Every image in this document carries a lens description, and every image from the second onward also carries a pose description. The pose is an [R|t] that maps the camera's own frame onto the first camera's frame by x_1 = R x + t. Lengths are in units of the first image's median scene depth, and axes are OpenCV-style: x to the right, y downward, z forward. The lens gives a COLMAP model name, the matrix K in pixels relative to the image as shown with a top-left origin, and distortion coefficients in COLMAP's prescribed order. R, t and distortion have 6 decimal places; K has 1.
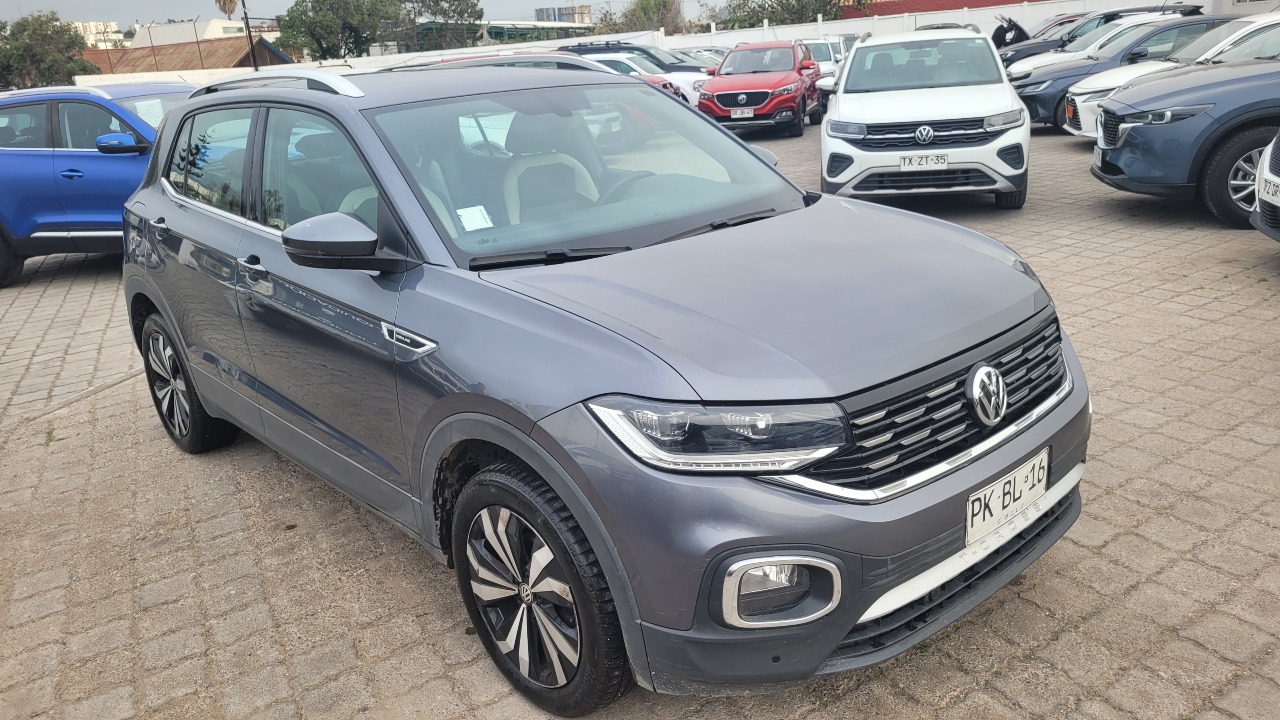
lens RADIAL K [[978.6, 0, 640.0], [0, 978.6, 360.0], [0, 0, 1]] dist [0.024908, 0.003762]
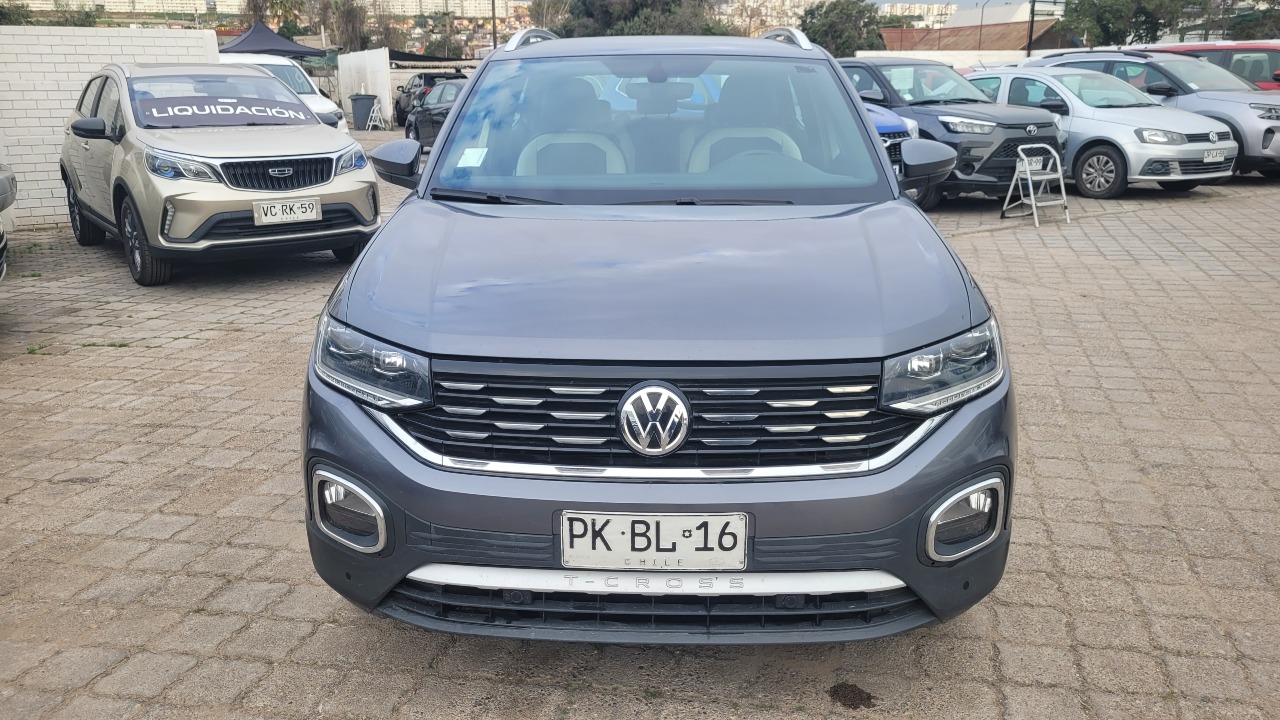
lens RADIAL K [[978.6, 0, 640.0], [0, 978.6, 360.0], [0, 0, 1]] dist [0.024908, 0.003762]
pose [[0.716443, 0.261325, -0.646854, 0.910524], [-0.252245, 0.961498, 0.109057, -0.107878], [0.650448, 0.085033, 0.754776, 0.346939]]
